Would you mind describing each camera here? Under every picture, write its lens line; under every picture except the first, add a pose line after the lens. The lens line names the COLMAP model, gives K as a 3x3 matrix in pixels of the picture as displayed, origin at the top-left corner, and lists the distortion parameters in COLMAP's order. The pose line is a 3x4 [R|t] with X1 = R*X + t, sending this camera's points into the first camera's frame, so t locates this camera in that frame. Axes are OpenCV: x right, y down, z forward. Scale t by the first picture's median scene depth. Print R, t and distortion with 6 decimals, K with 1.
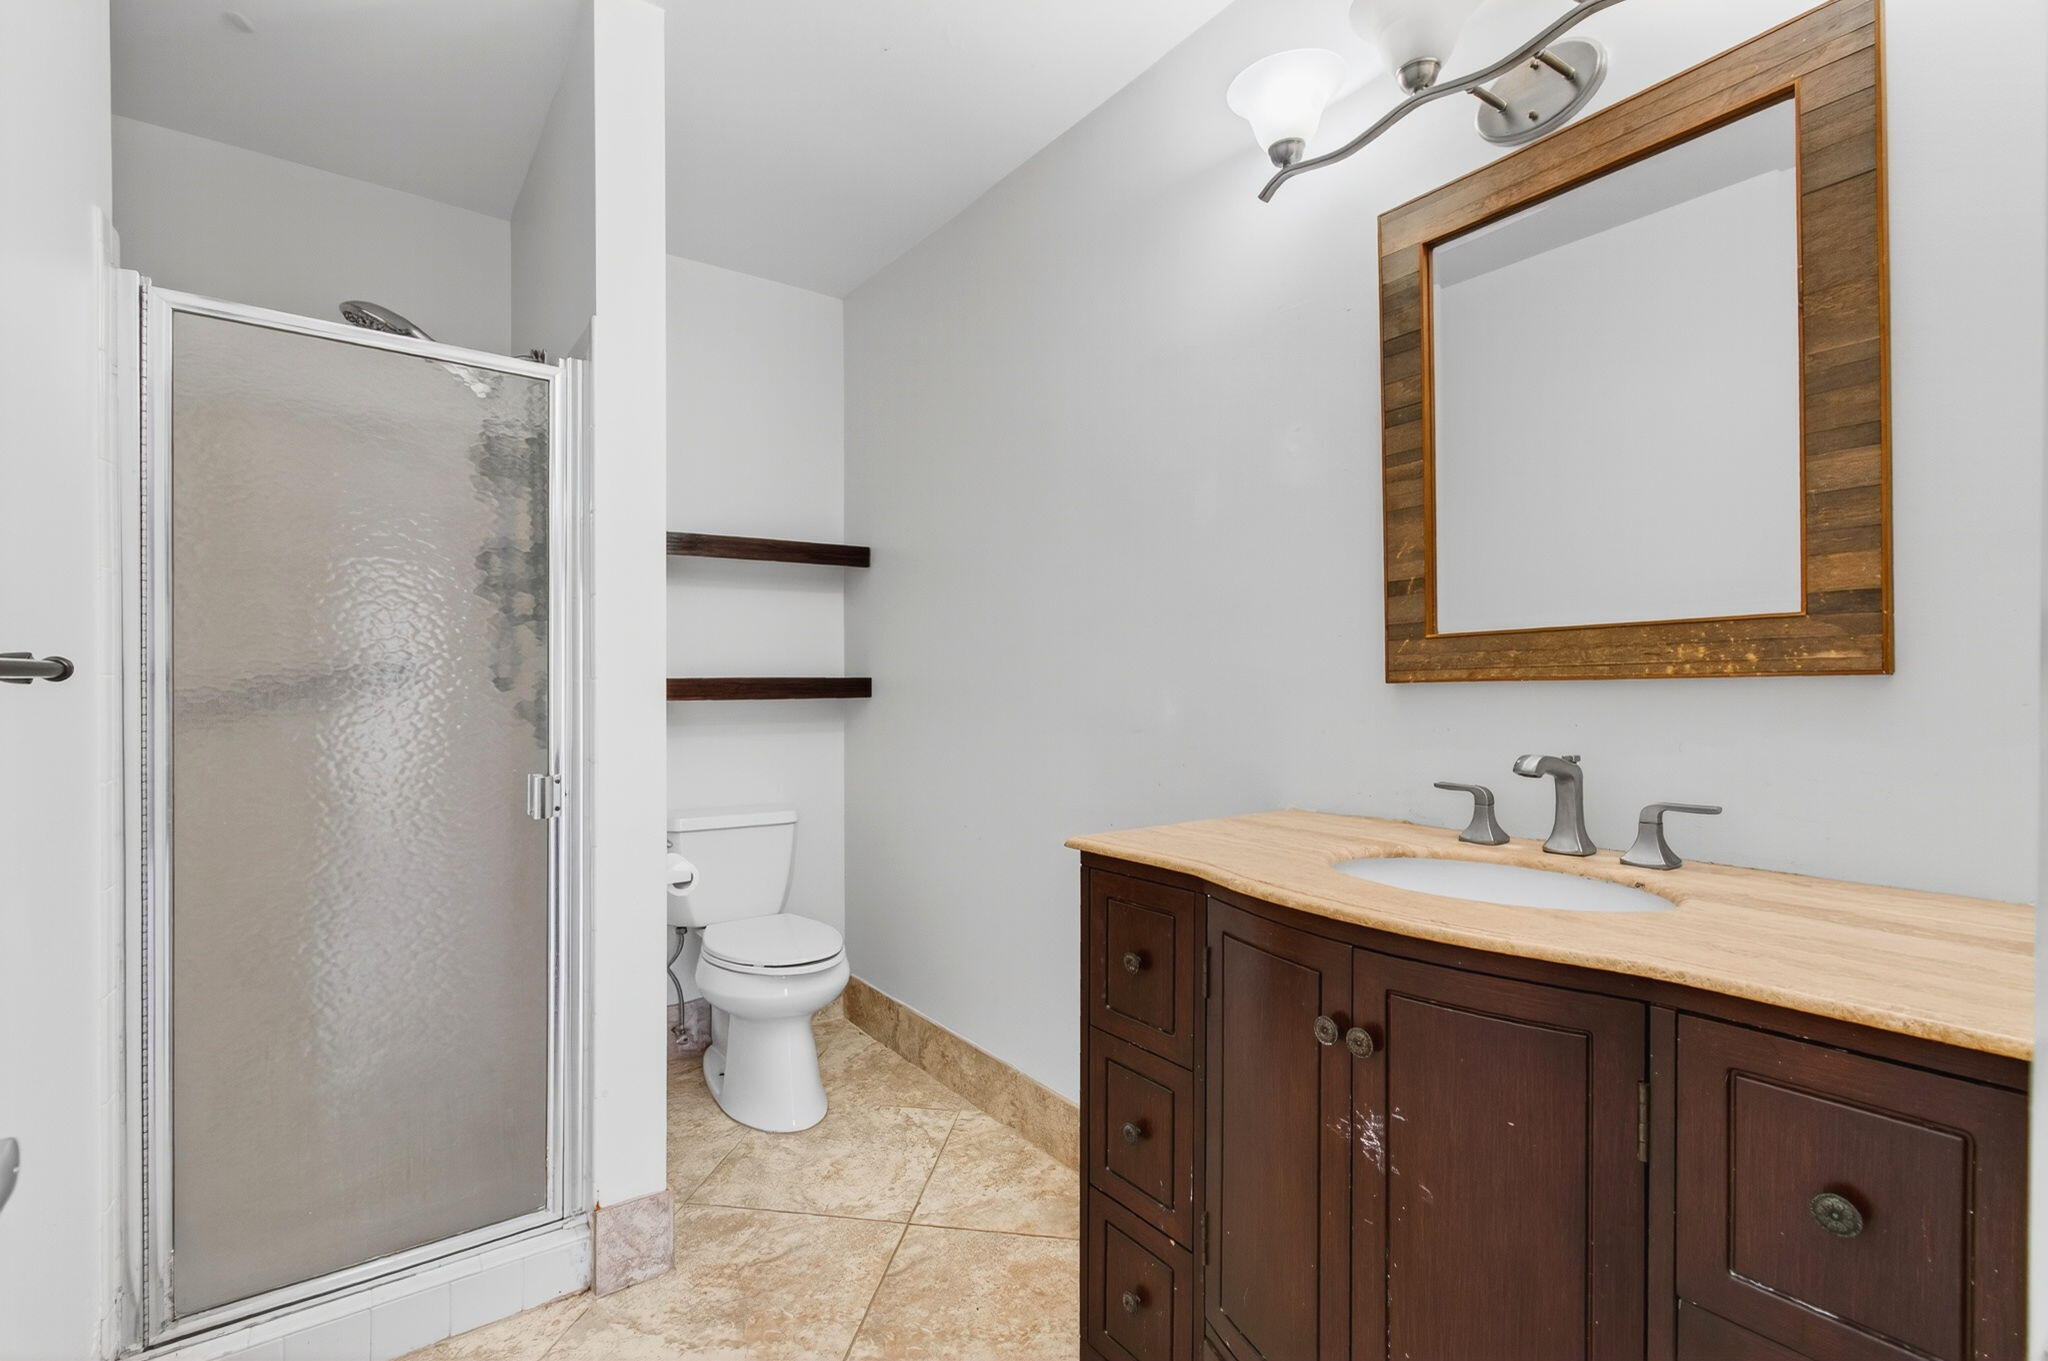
lens RADIAL K [[932.3, 0, 1025.7], [0, 932.3, 682.8], [0, 0, 1]] dist [0.001987, 0.000399]
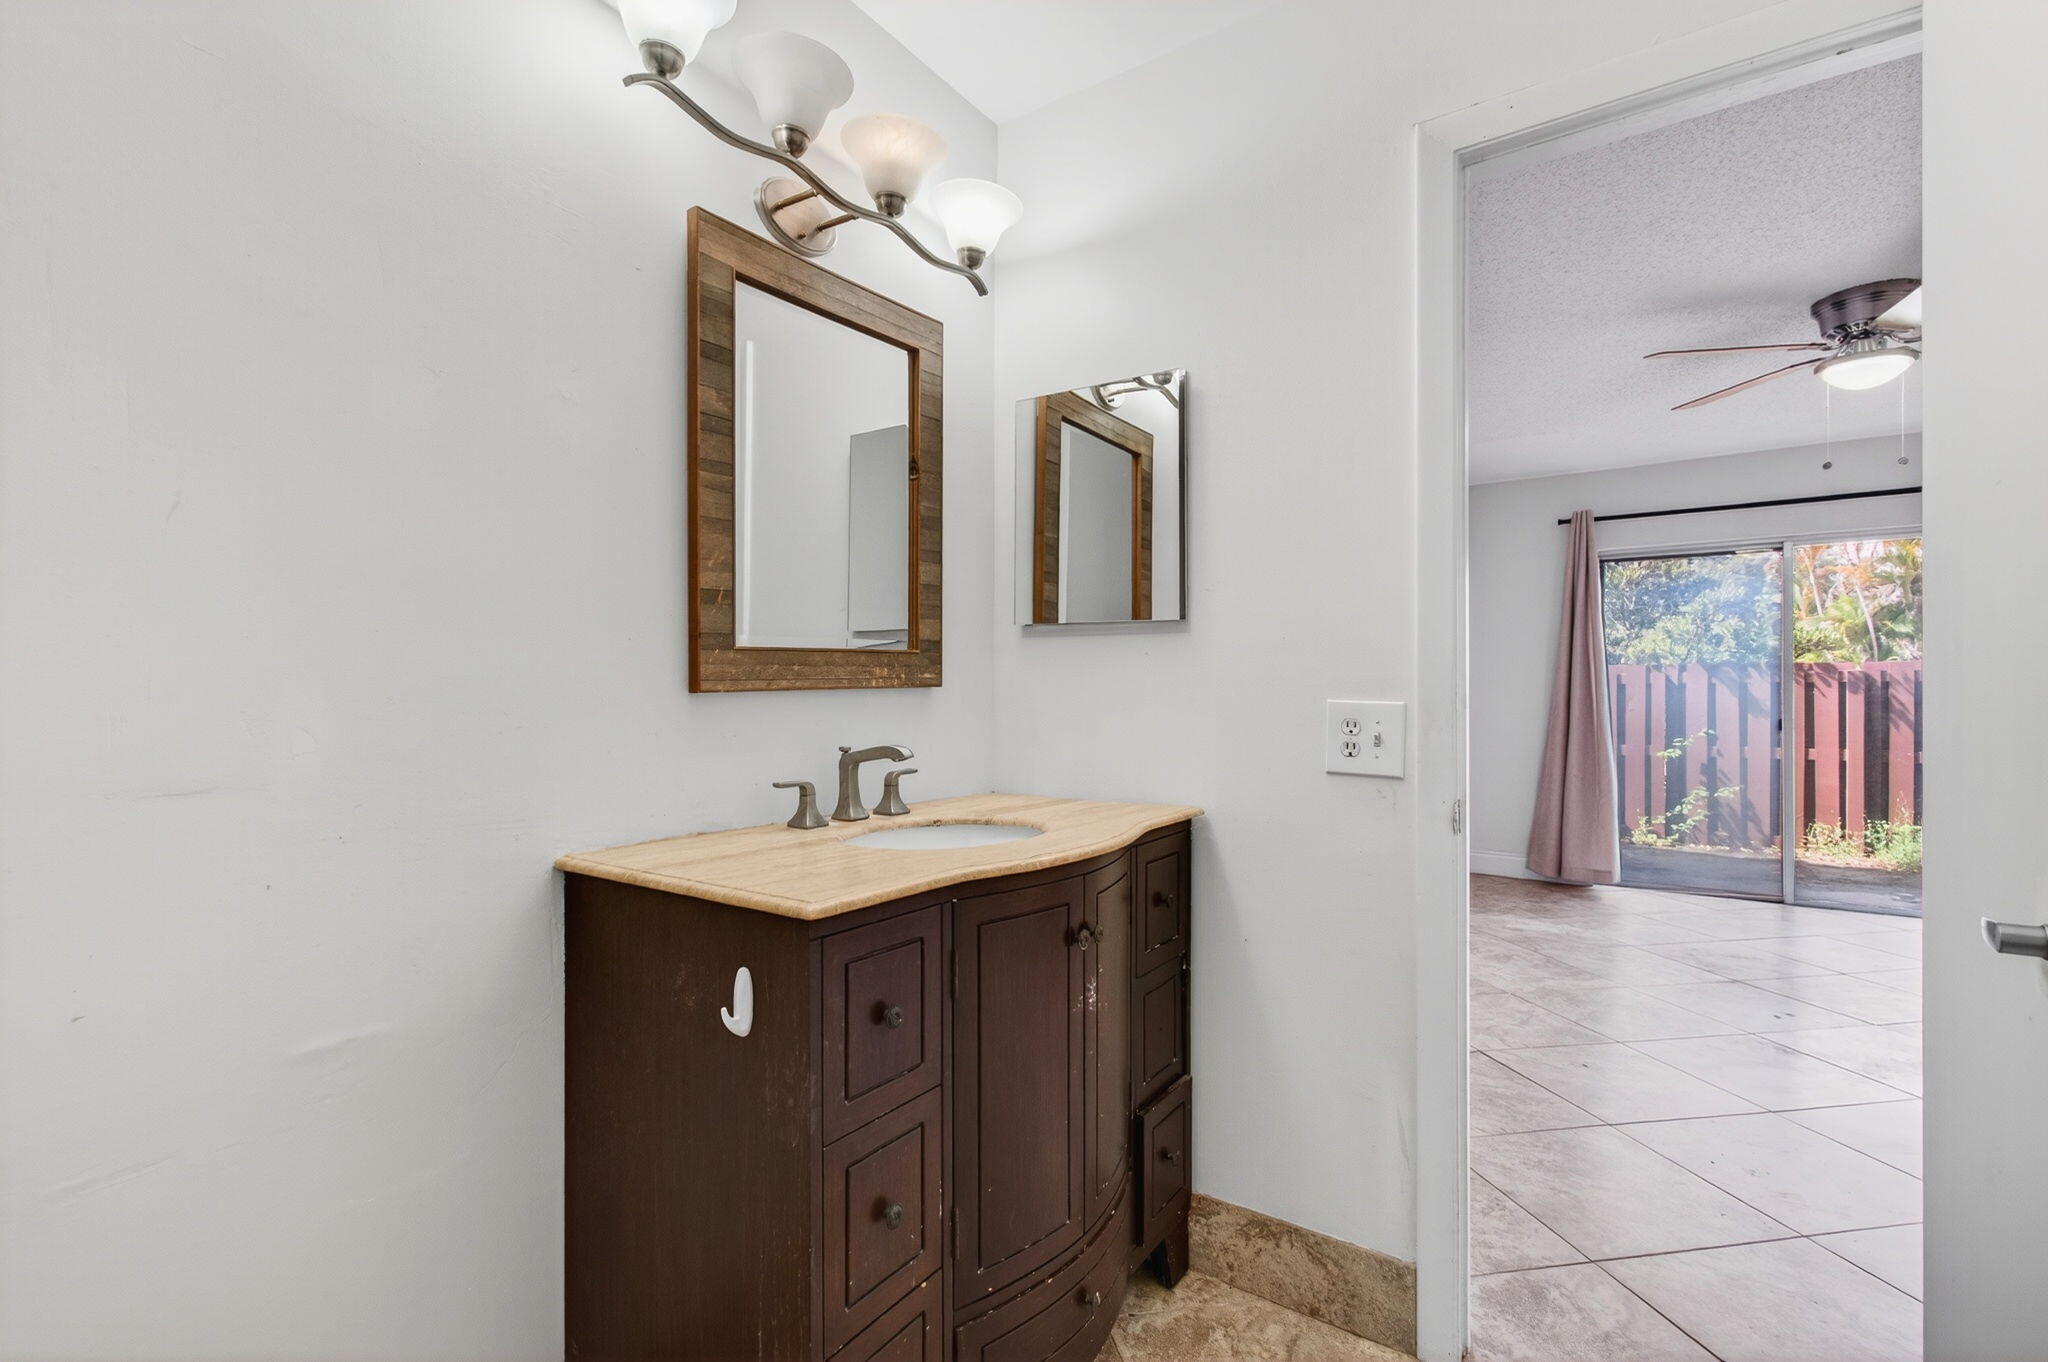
lens RADIAL K [[932.3, 0, 1023.7], [0, 932.3, 684.7], [0, 0, 1]] dist [0.001987, 0.000399]
pose [[-0.315174, 0.003085, 0.949029, -0.747377], [0.002465, 0.999994, -0.002432, -0.006245], [-0.949031, 0.001573, -0.315179, 1.157298]]
